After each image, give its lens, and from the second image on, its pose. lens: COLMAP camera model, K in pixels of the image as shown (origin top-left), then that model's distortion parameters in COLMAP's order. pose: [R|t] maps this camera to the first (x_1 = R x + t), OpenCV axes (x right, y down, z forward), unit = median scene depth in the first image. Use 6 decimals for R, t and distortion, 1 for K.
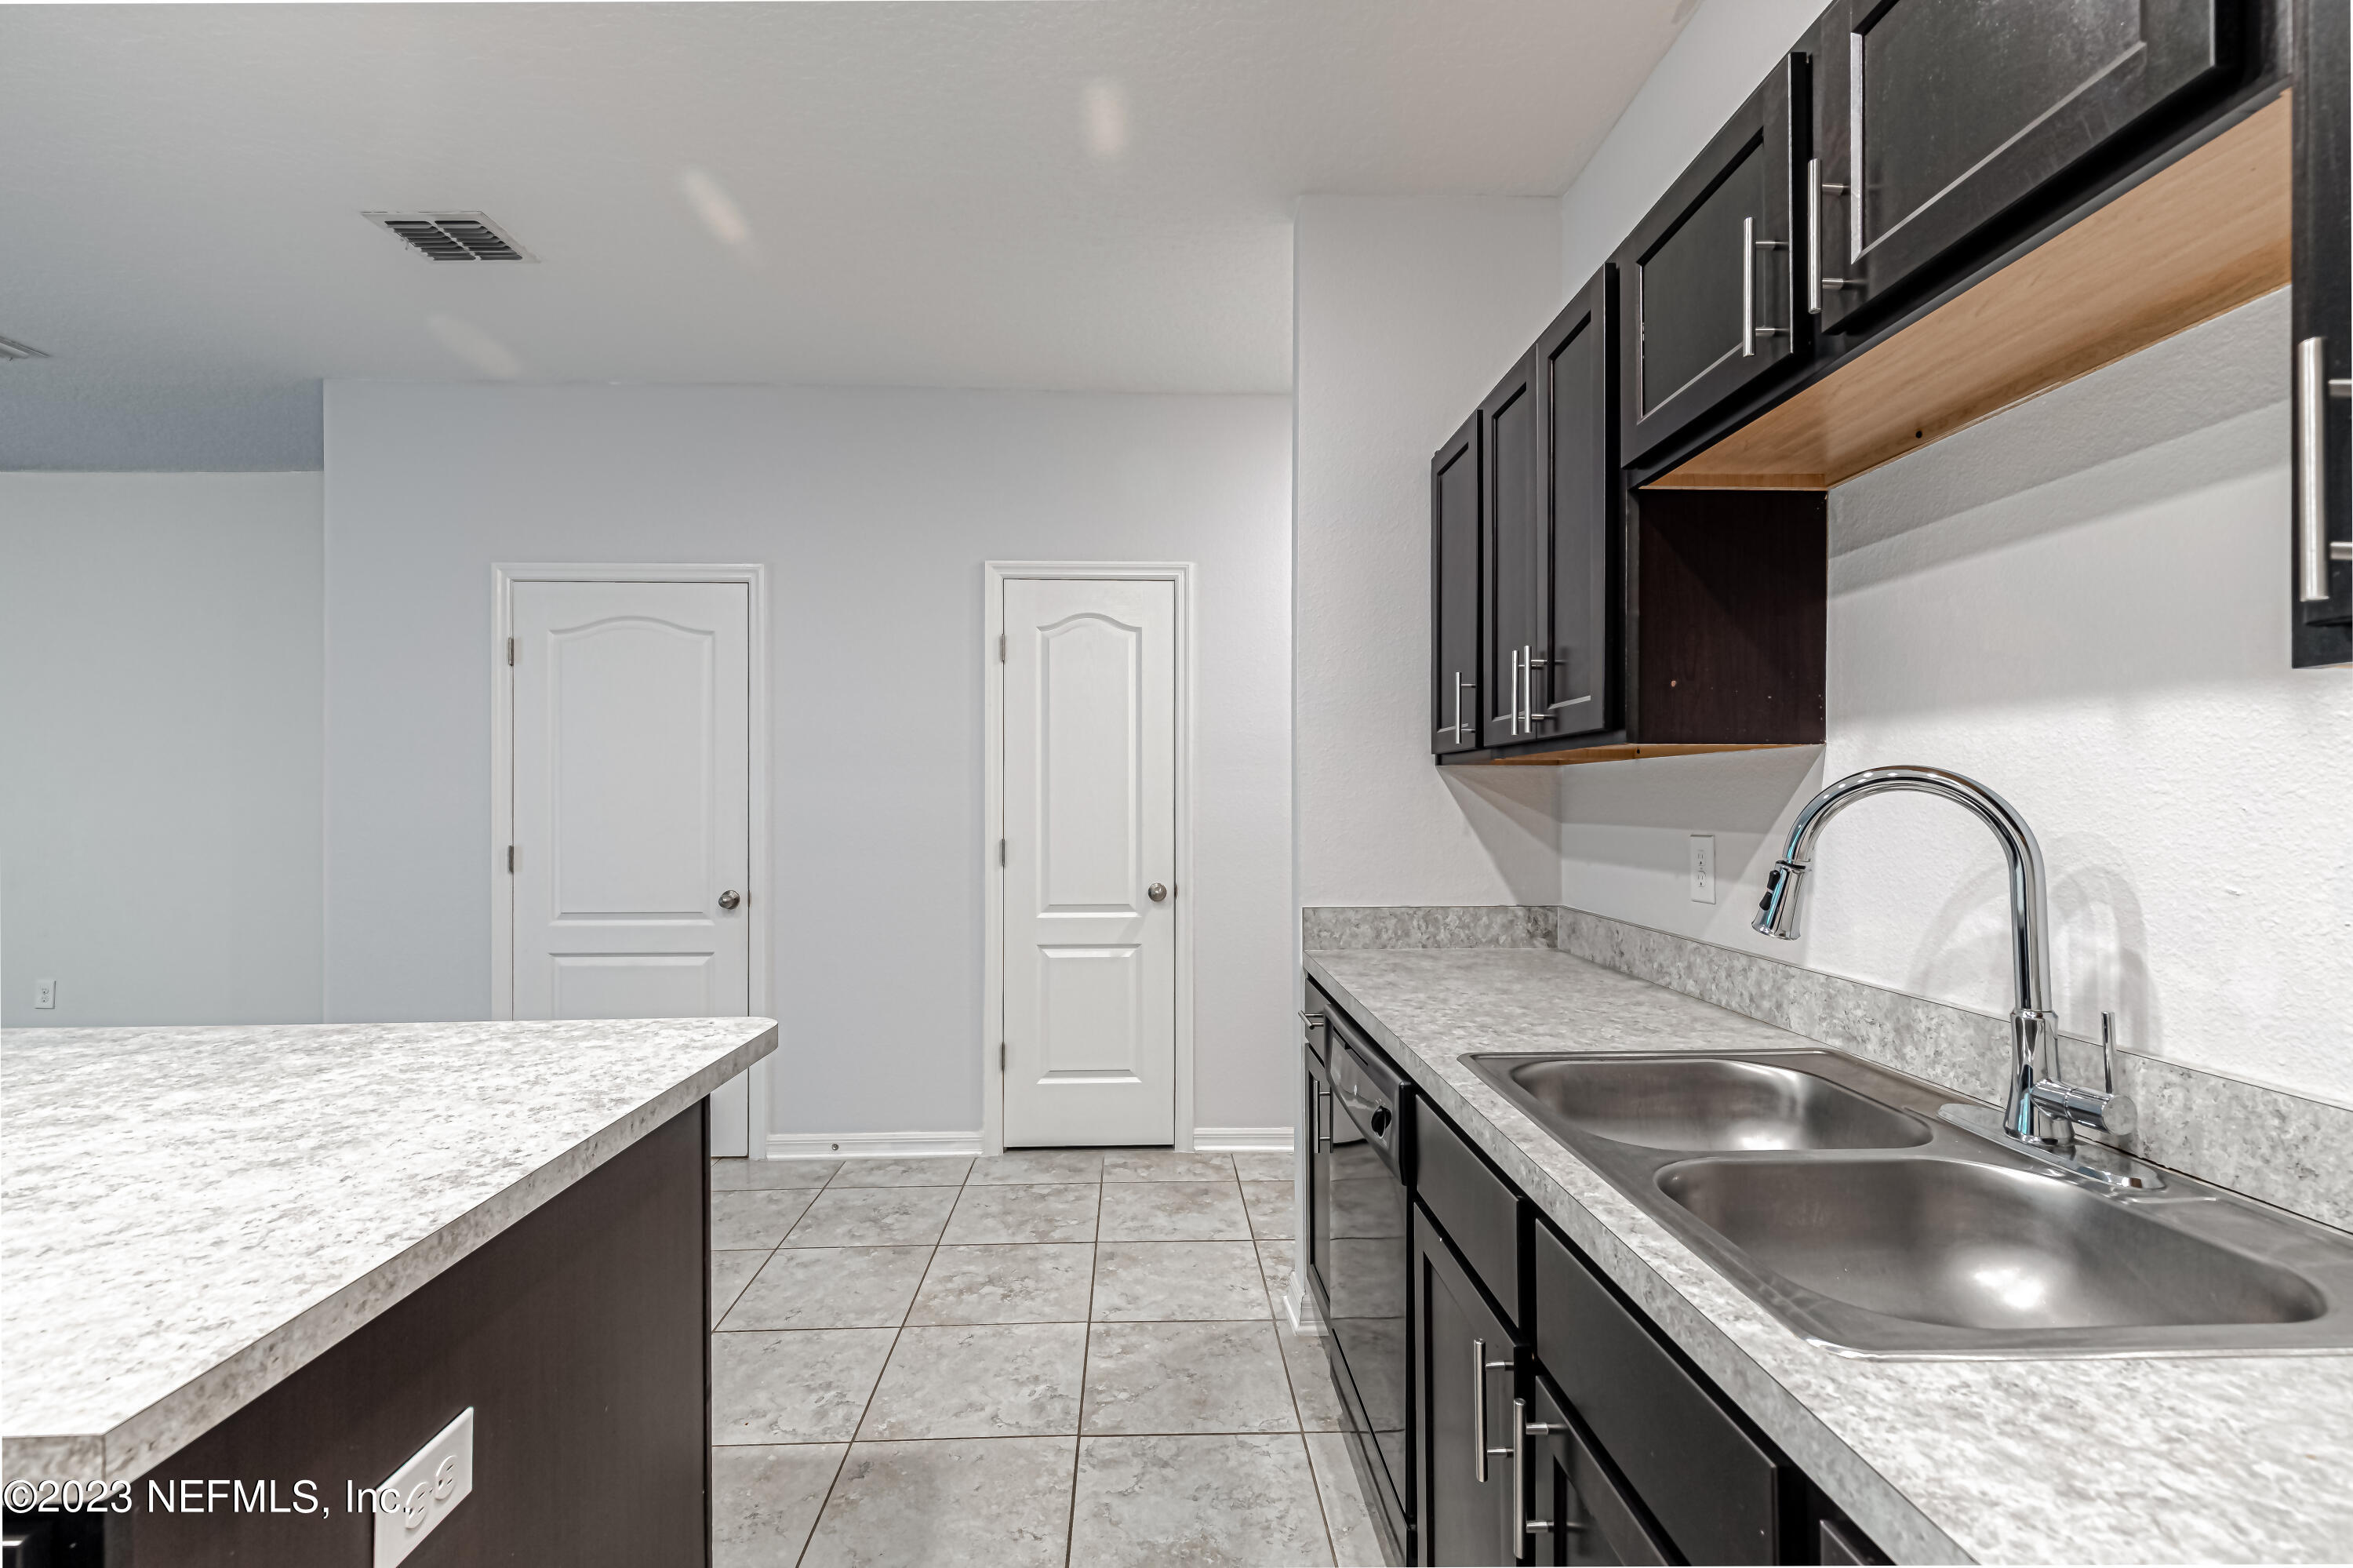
lens RADIAL K [[1074.4, 0, 1197.4], [0, 1074.4, 795.7], [0, 0, 1]] dist [0.003225, 0.000856]
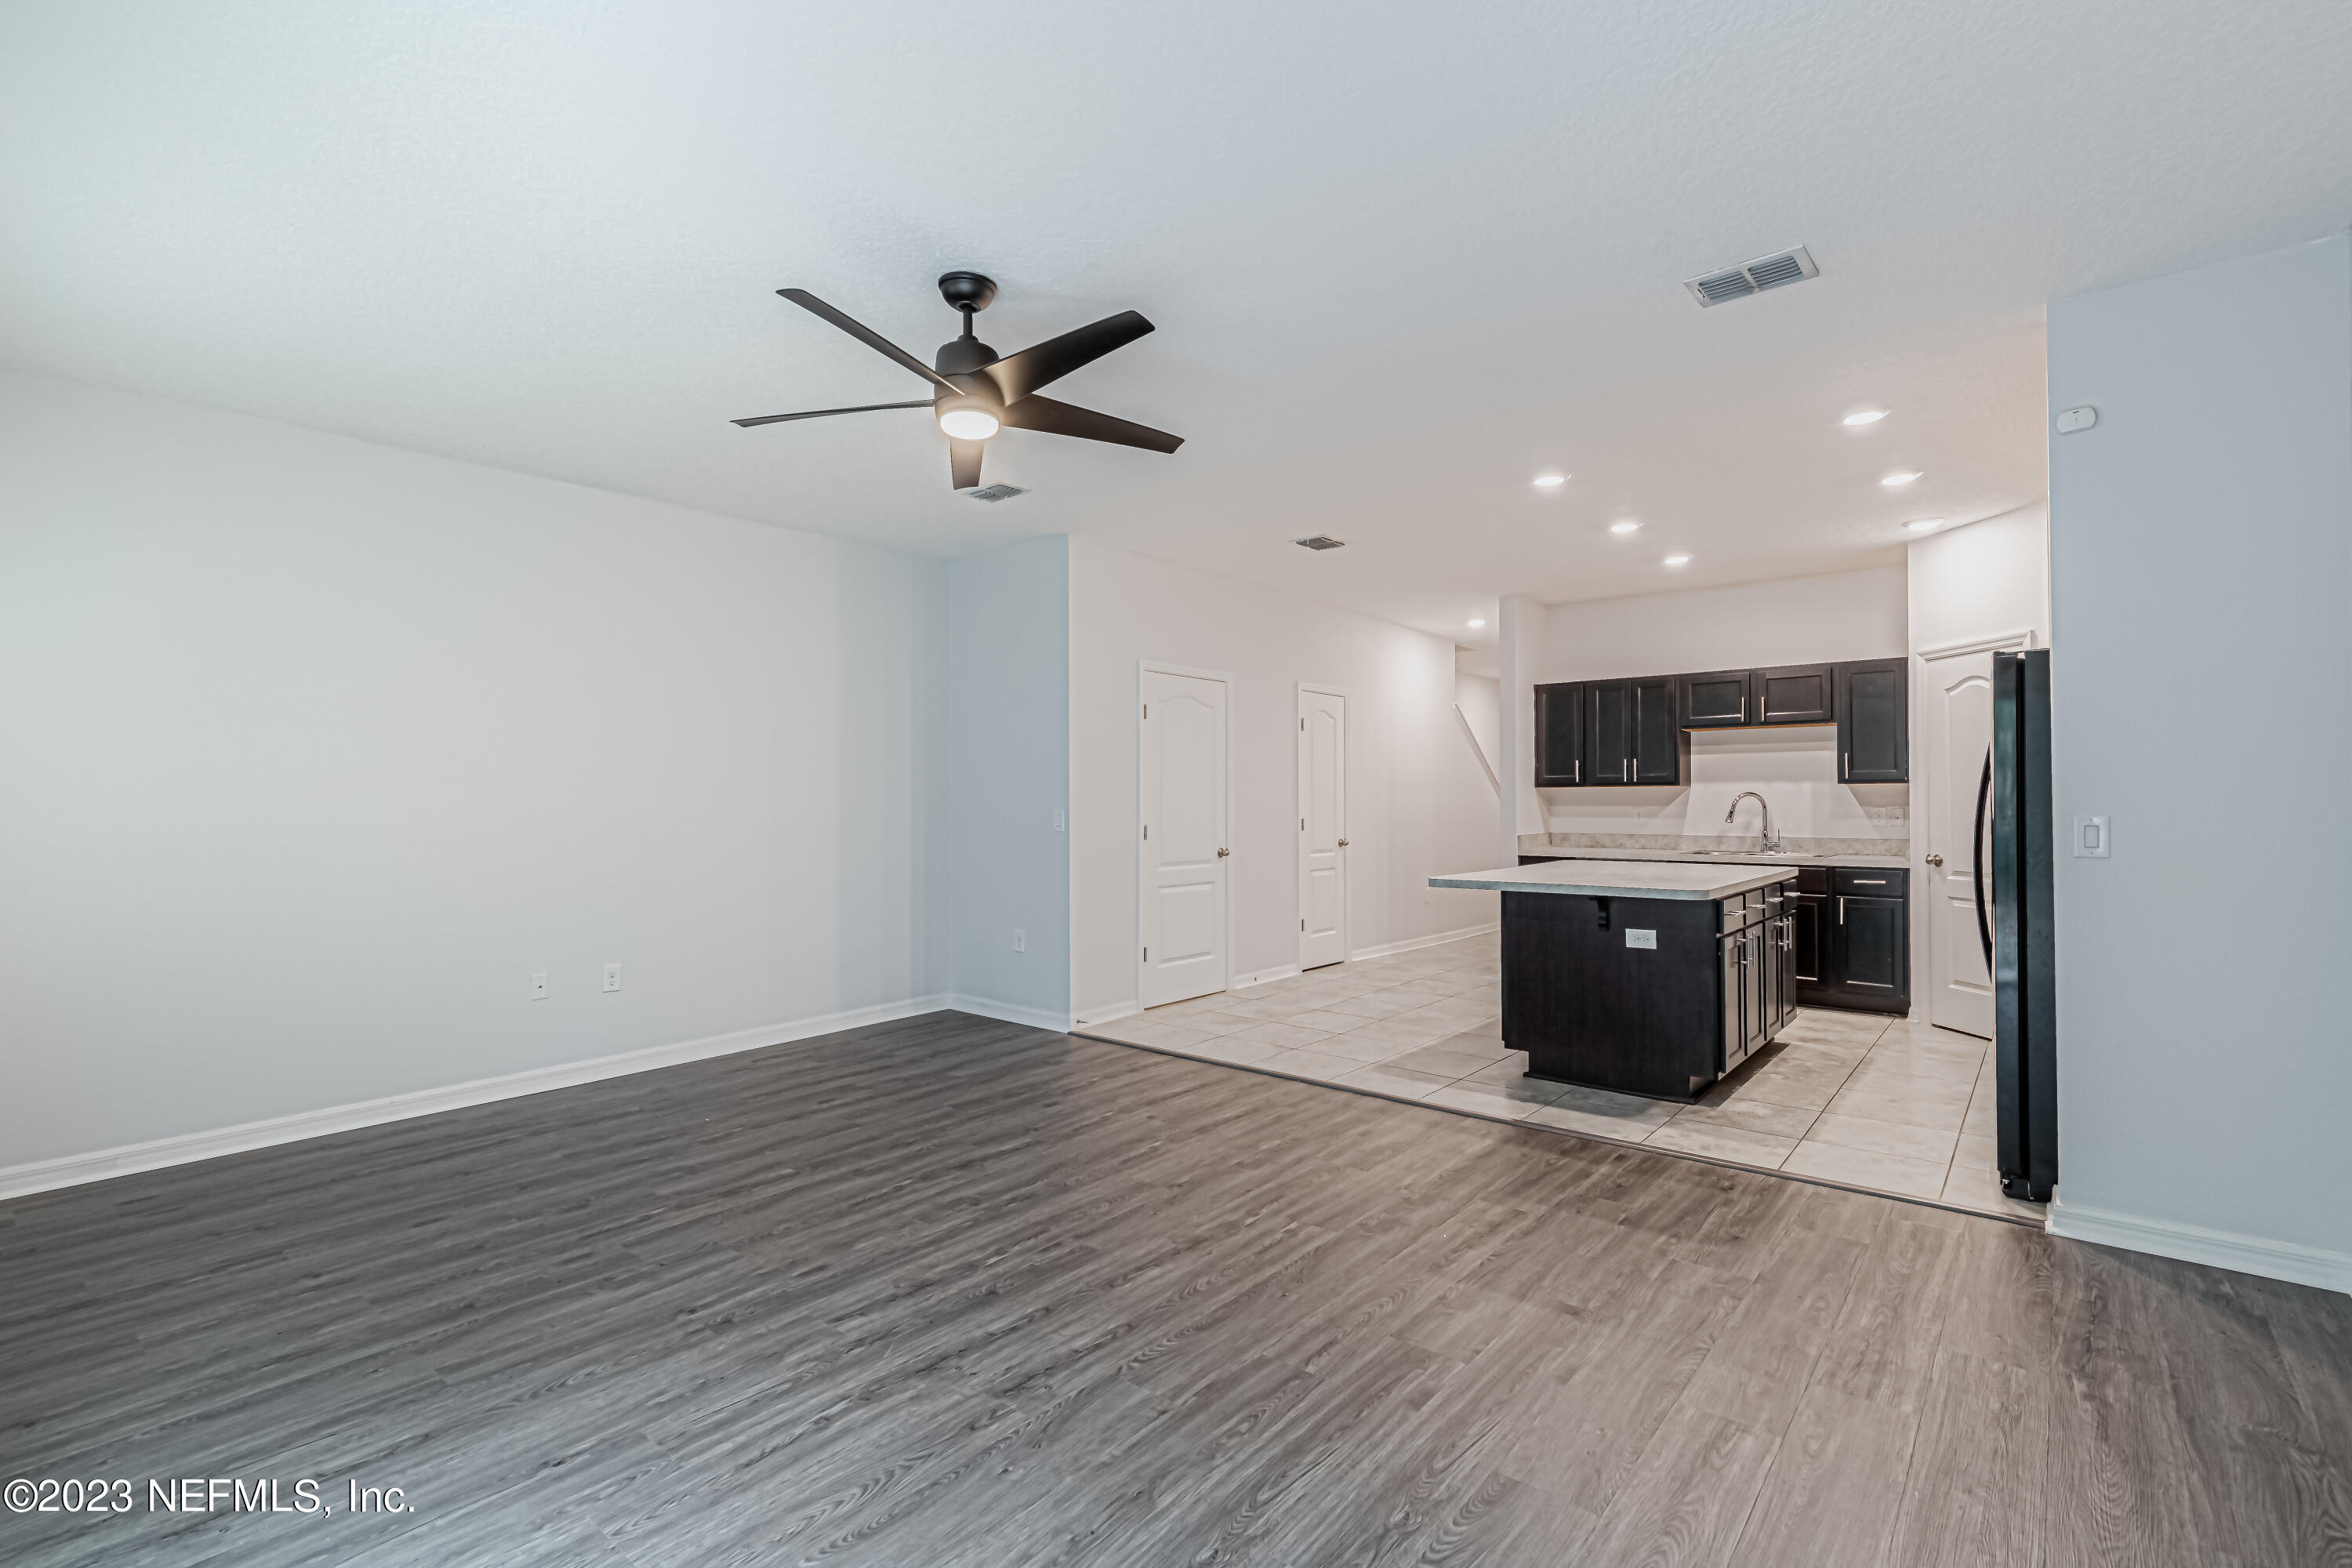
lens RADIAL K [[1073.9, 0, 1197.4], [0, 1073.9, 783.5], [0, 0, 1]] dist [0.003225, 0.000856]
pose [[0.647663, 0.013035, 0.761816, -1.852699], [-0.001711, 0.999876, -0.015654, 0.007799], [-0.761925, 0.008835, 0.647605, -0.160018]]
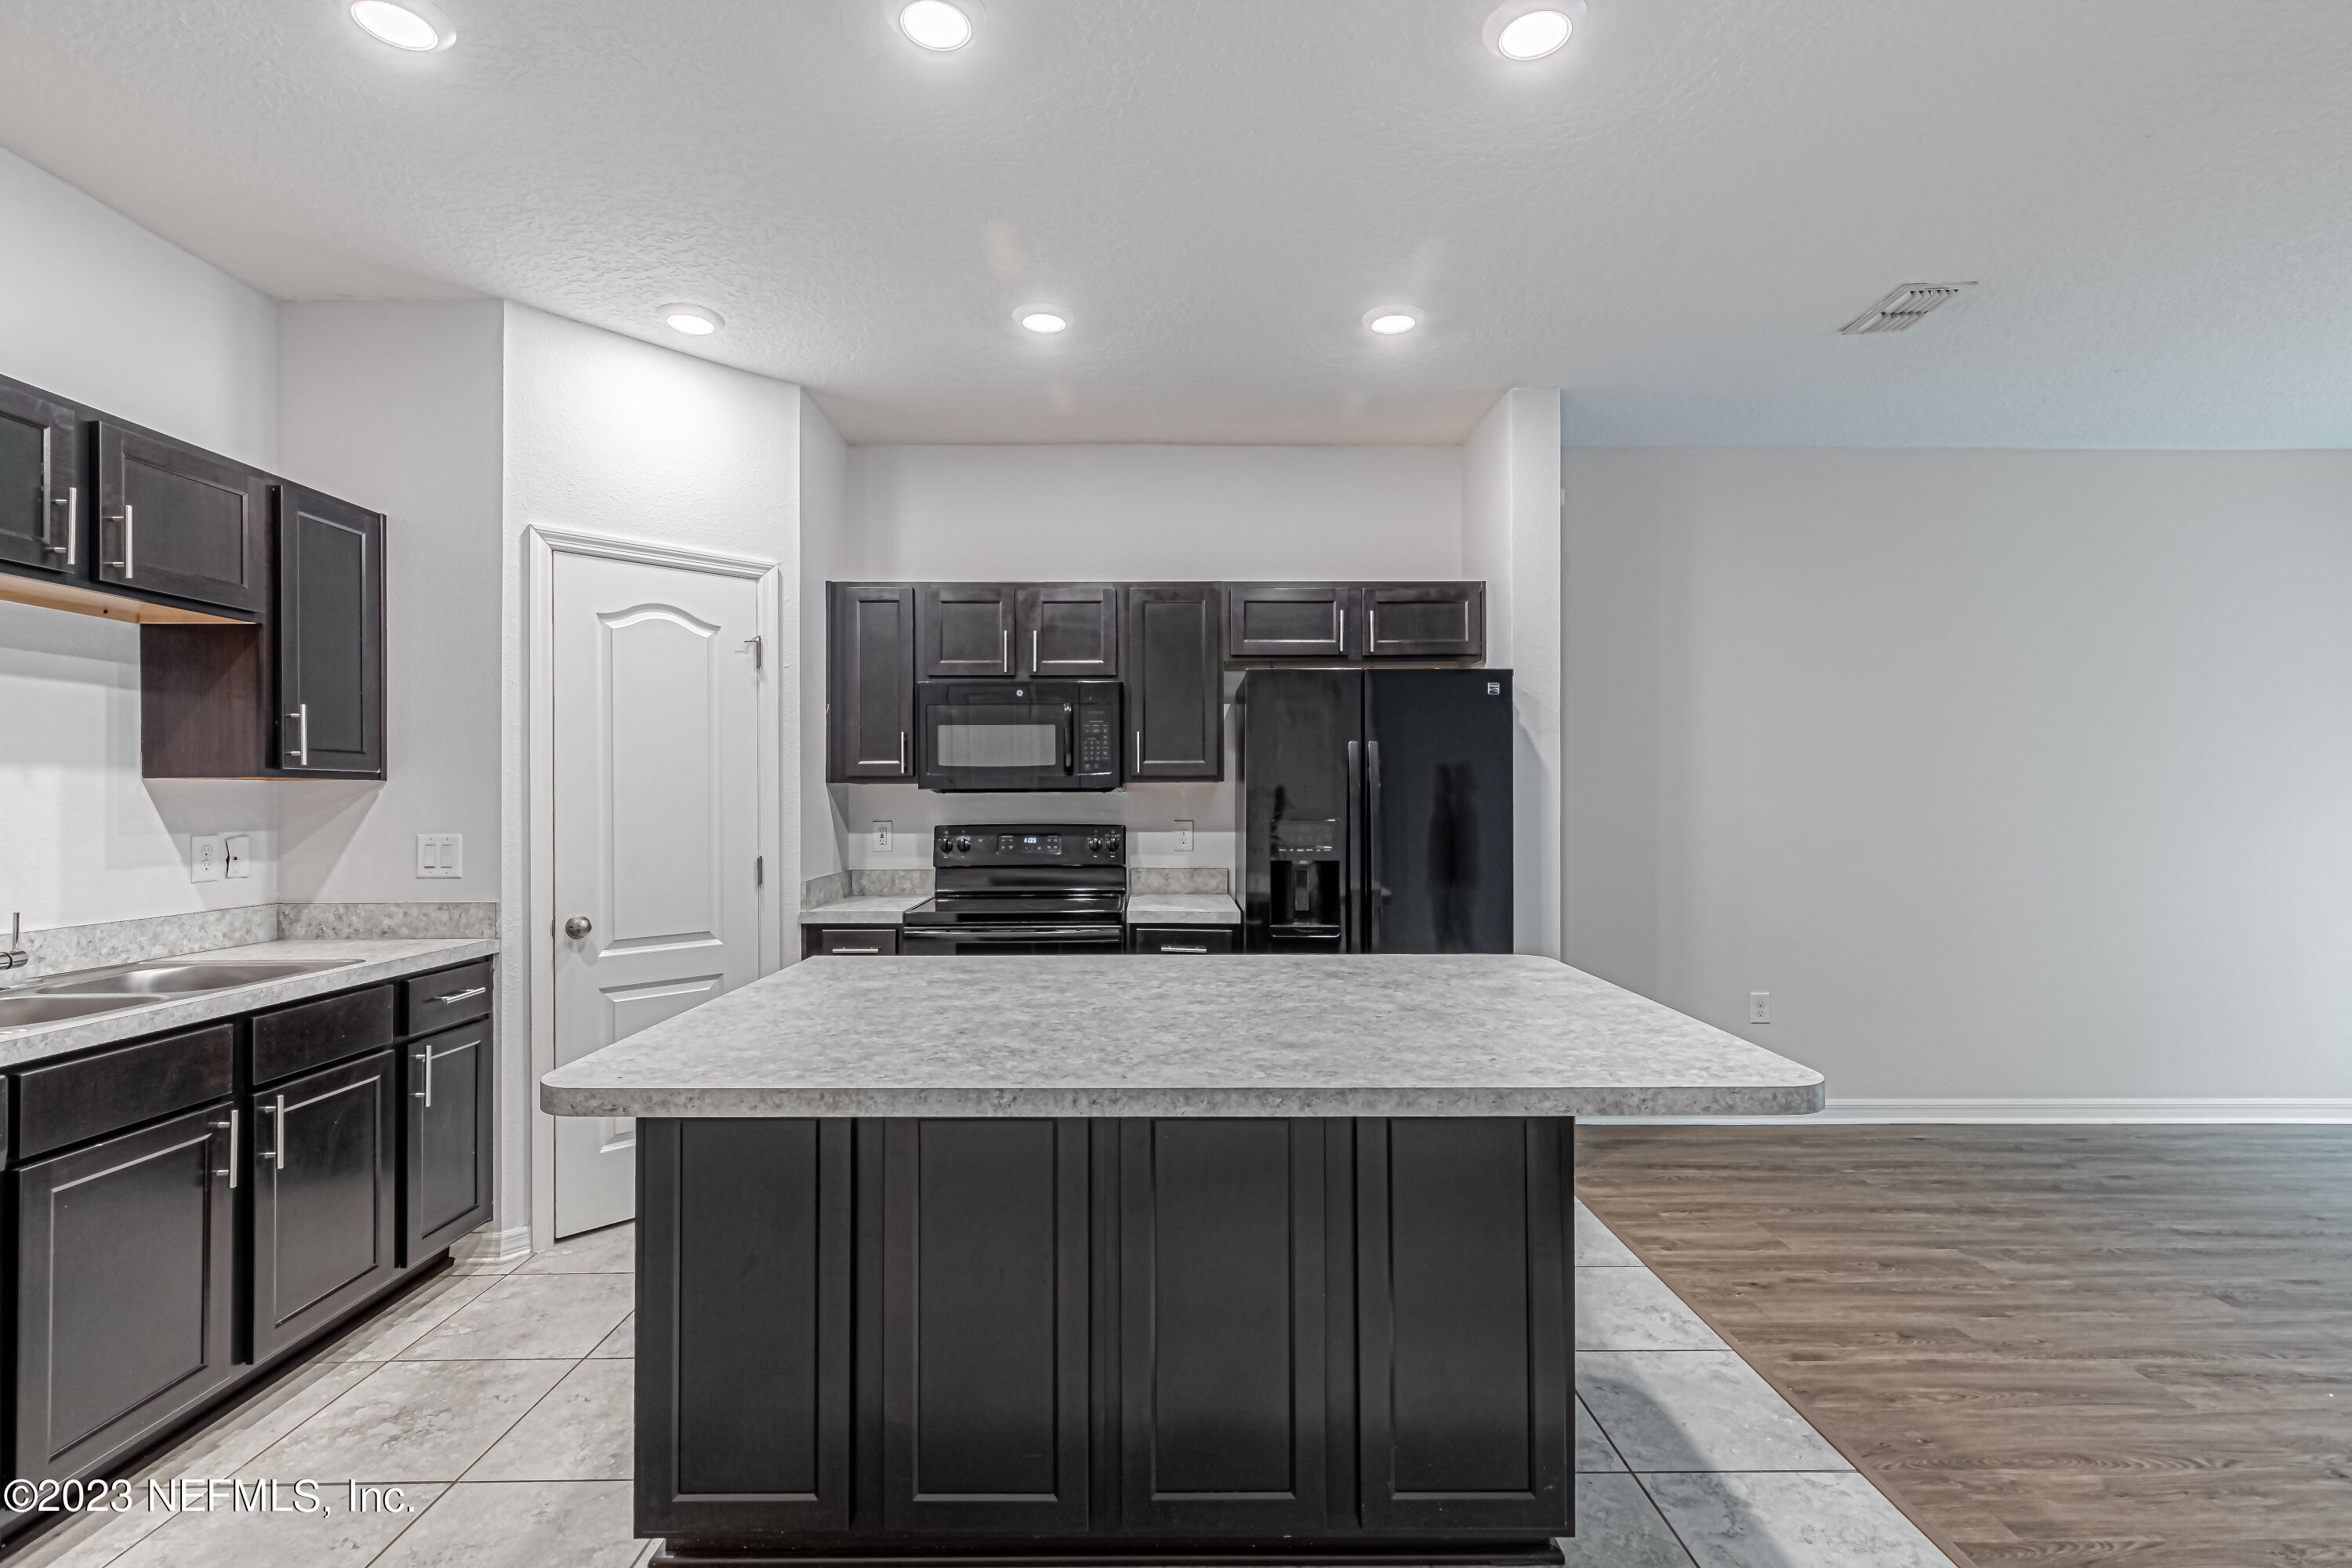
lens RADIAL K [[1073.9, 0, 1170.6], [0, 1073.9, 800.7], [0, 0, 1]] dist [0.003225, 0.000856]
pose [[-0.999811, 0.004896, 0.018788, -0.422663], [0.004930, 0.999986, 0.001788, -0.004373], [-0.018779, 0.001880, -0.999822, 0.879778]]
